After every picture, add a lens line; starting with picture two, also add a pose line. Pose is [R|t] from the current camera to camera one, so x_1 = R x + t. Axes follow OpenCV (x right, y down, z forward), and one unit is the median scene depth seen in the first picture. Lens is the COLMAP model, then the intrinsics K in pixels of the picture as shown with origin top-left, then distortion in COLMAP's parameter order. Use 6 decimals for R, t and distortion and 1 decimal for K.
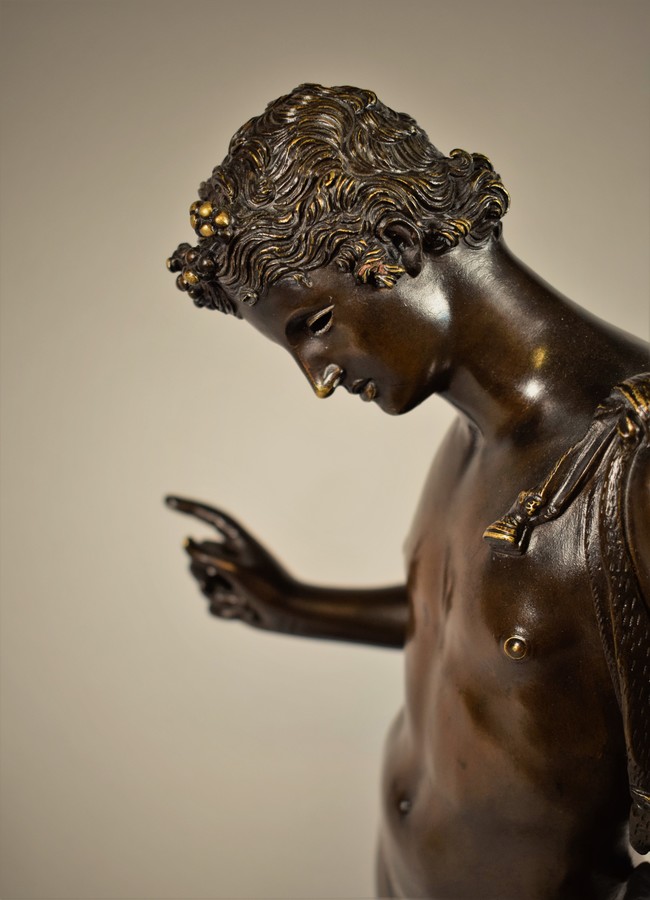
lens RADIAL K [[1147.6, 0, 321.8], [0, 1147.6, 451.1], [0, 0, 1]] dist [-0.063931, 0.000000]
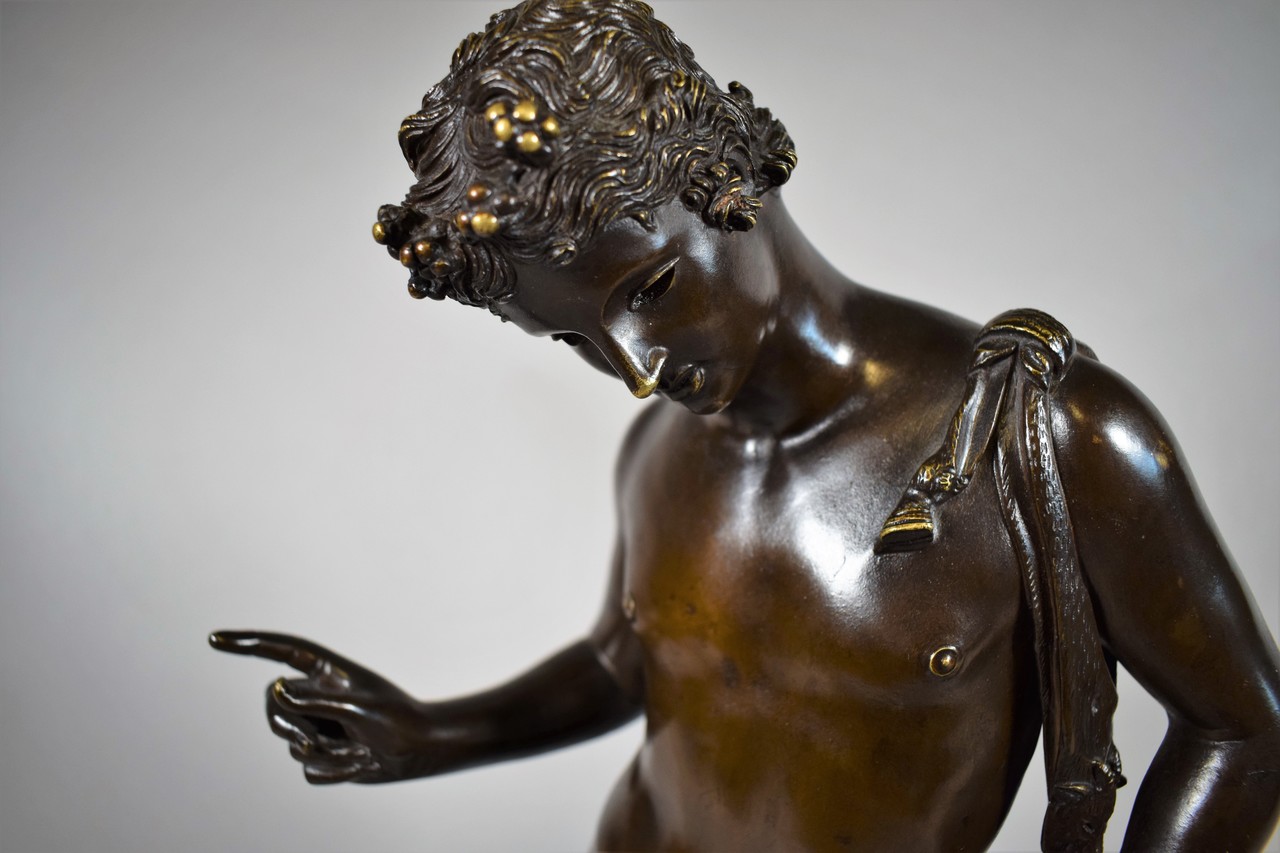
lens RADIAL K [[993.6, 0, 641.6], [0, 993.6, 421.4], [0, 0, 1]] dist [-0.068684, -0.001858]
pose [[0.818562, -0.105838, 0.564584, -0.360262], [0.192867, 0.976461, -0.096578, 0.030079], [-0.541073, 0.187944, 0.819706, 0.490641]]
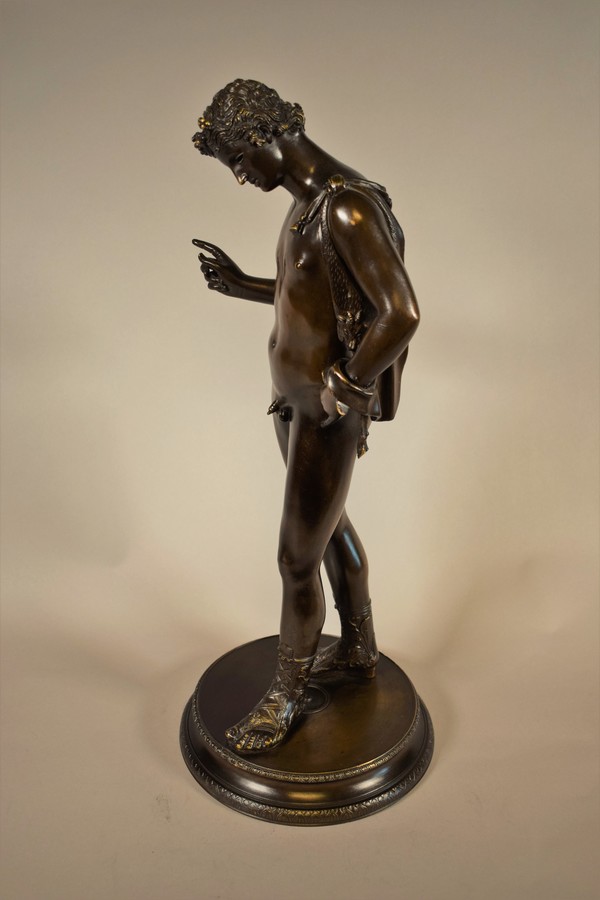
lens RADIAL K [[1300.4, 0, 302.9], [0, 1300.4, 450.3], [0, 0, 1]] dist [-0.020596, 0.000000]
pose [[0.995620, 0.039630, -0.084682, 0.489930], [-0.036917, 0.998761, 0.033365, 0.542451], [0.085900, -0.030093, 0.995849, -2.451841]]
